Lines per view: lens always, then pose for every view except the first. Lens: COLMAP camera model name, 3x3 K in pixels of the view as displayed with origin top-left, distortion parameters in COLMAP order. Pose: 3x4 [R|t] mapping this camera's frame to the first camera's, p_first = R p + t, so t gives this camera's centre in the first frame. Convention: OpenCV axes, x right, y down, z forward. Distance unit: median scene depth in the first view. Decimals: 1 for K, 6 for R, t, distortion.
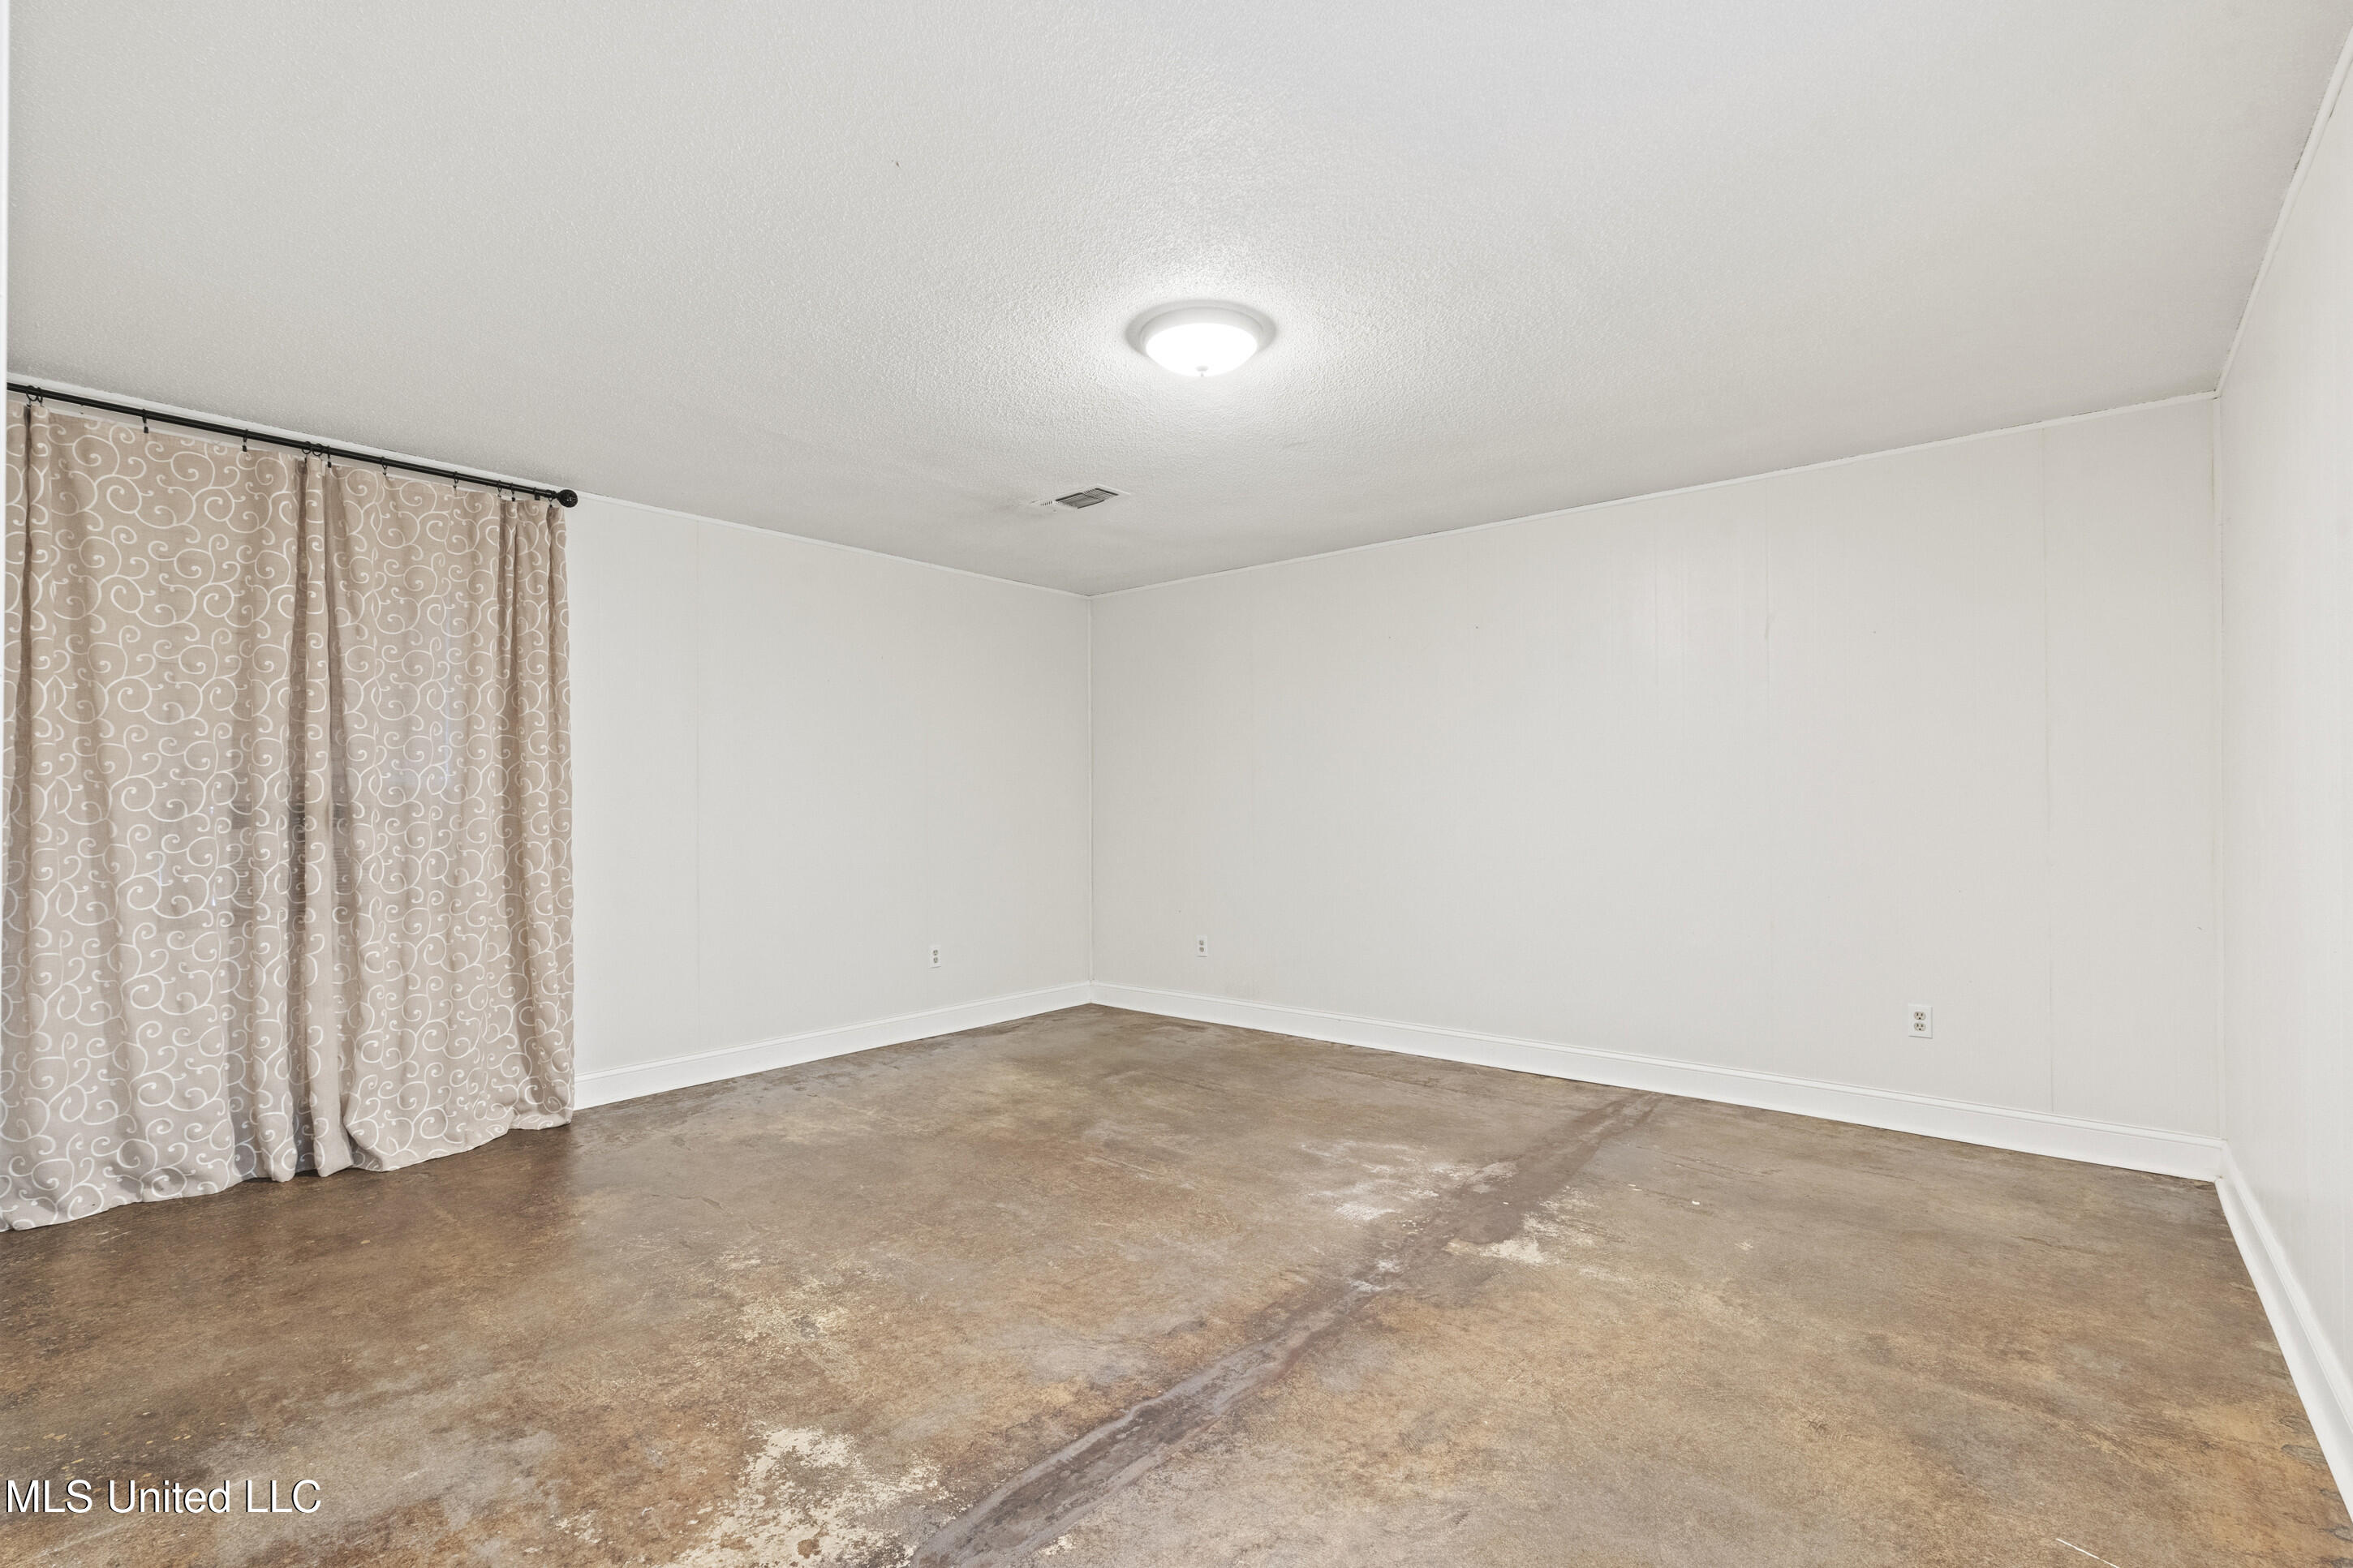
lens RADIAL K [[1068.5, 0, 1179.0], [0, 1068.5, 793.6], [0, 0, 1]] dist [0.001011, 0.000137]
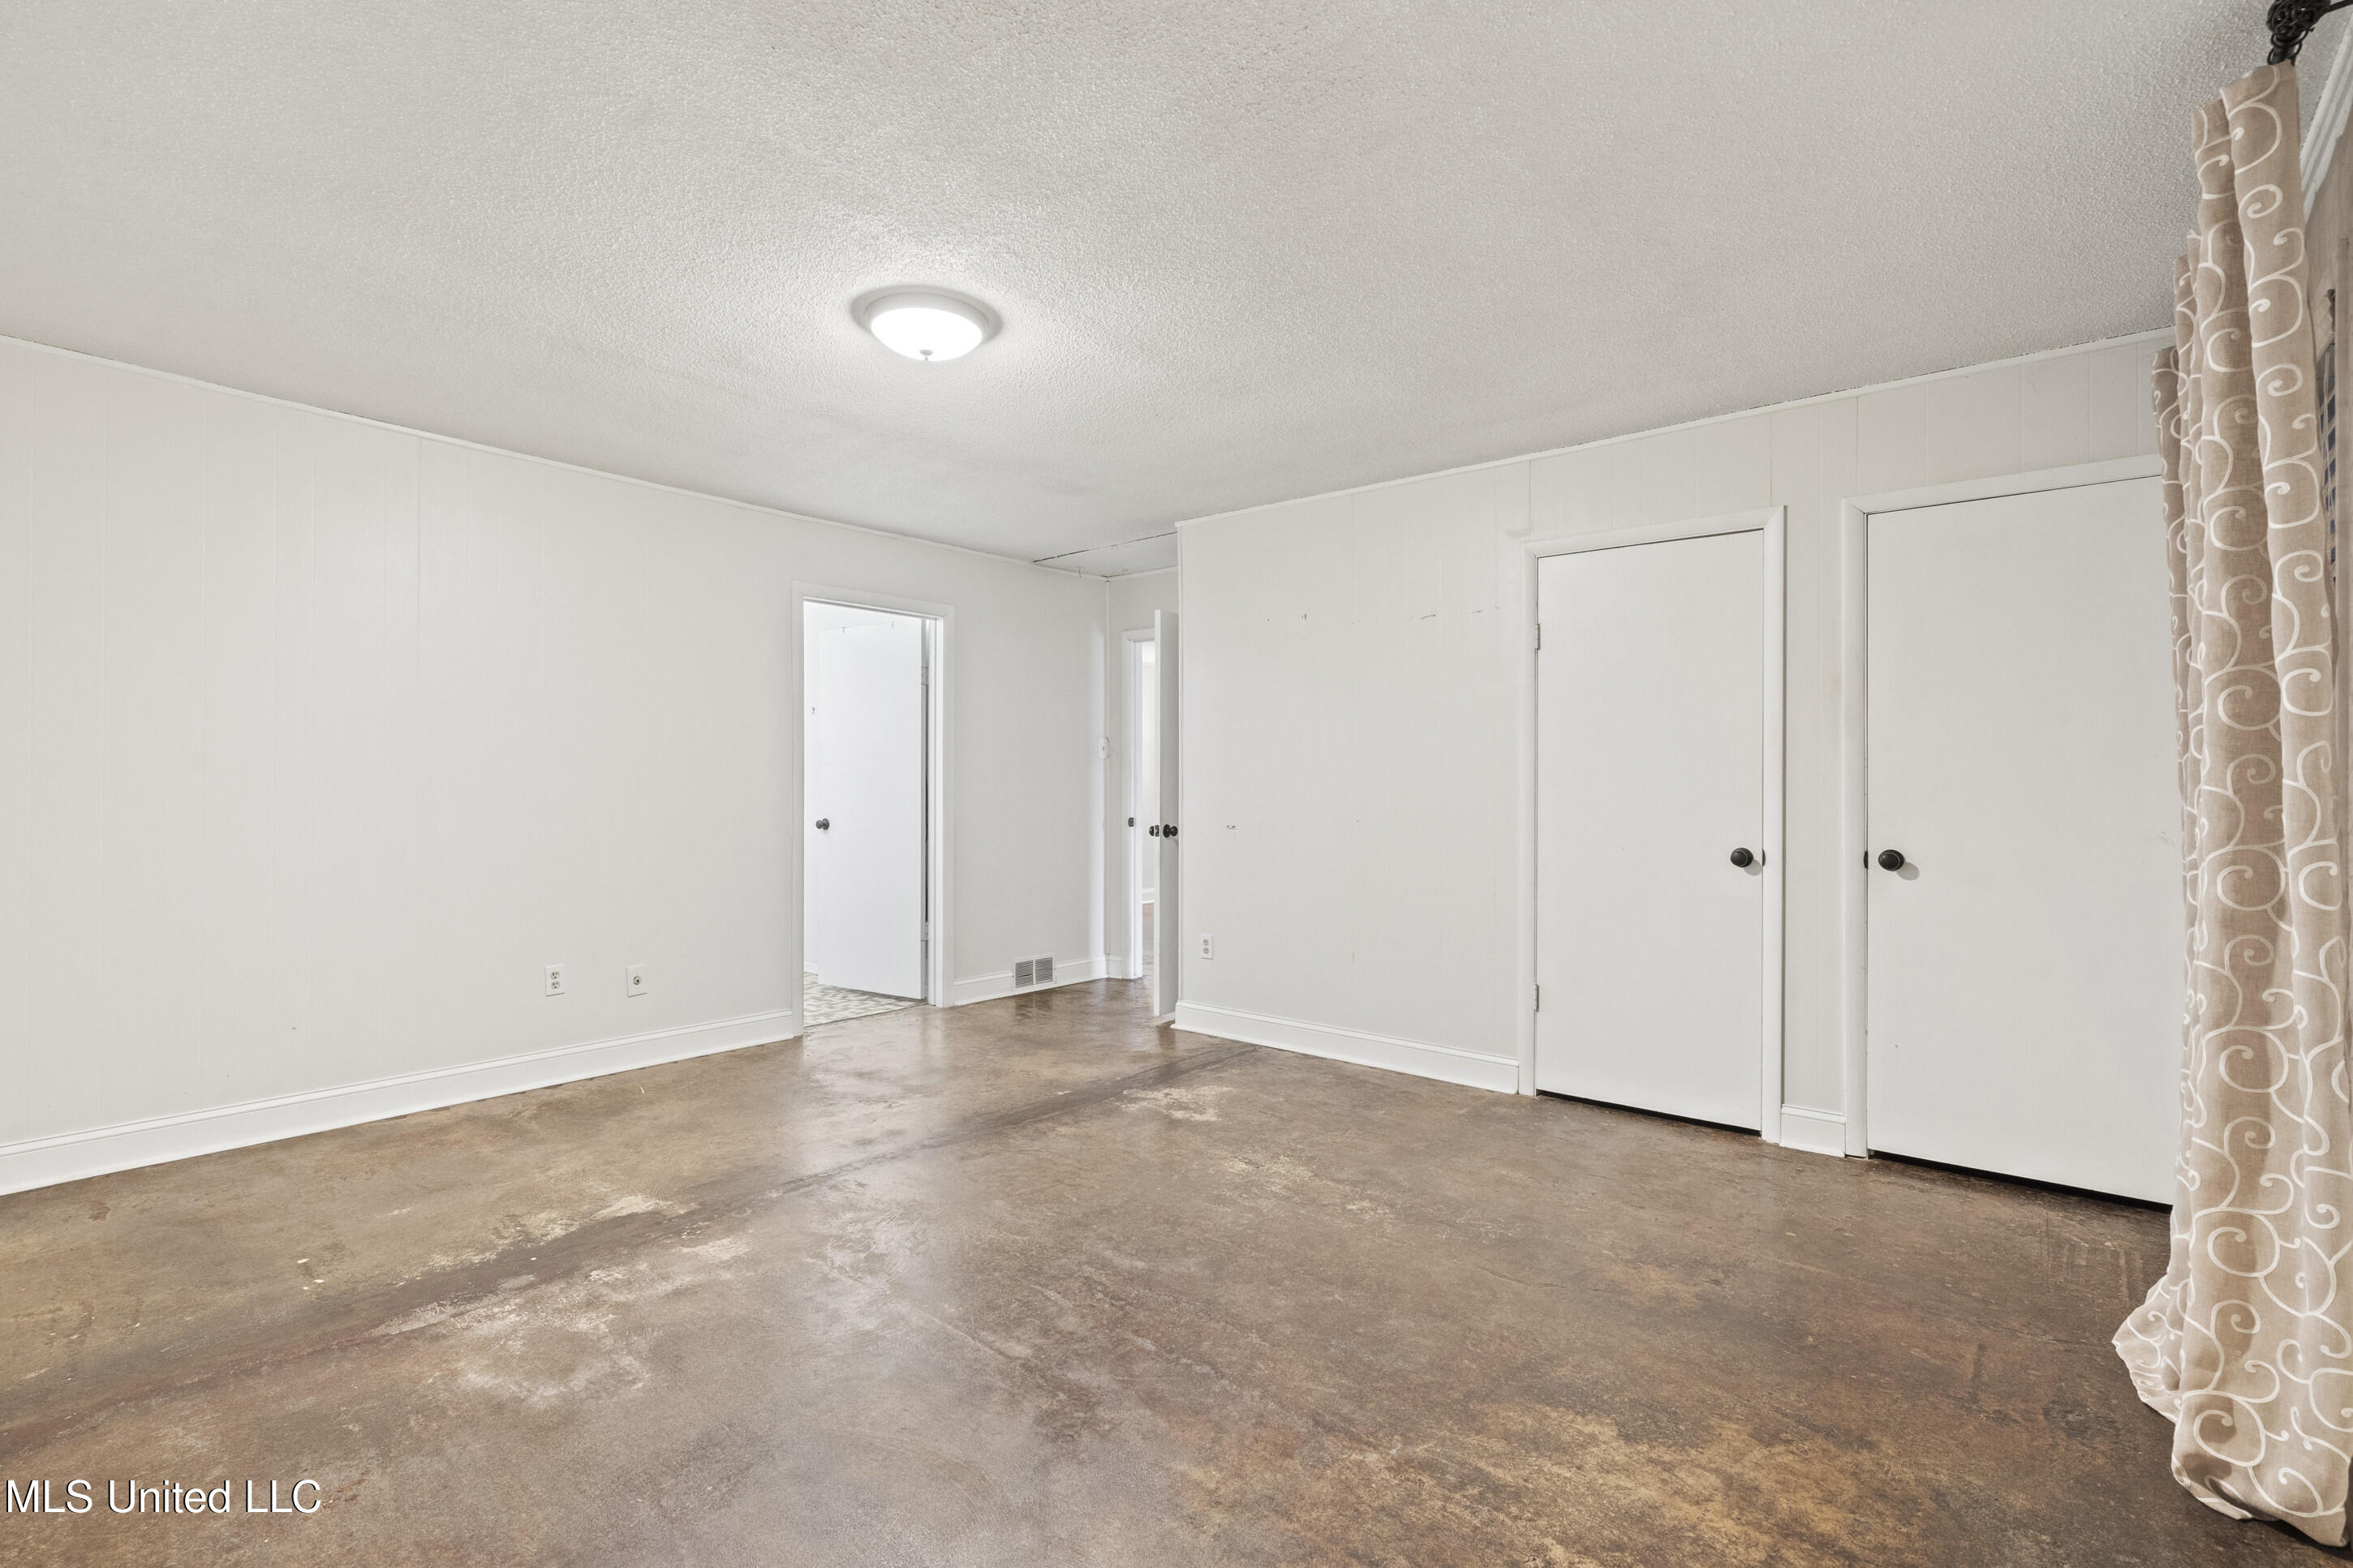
lens RADIAL K [[1068.5, 0, 1174.2], [0, 1068.5, 790.7], [0, 0, 1]] dist [0.001011, 0.000137]
pose [[-0.999995, 0.002875, -0.001118, -0.210765], [0.002887, 0.999938, -0.010731, 0.030736], [0.001087, -0.010734, -0.999942, 1.991665]]
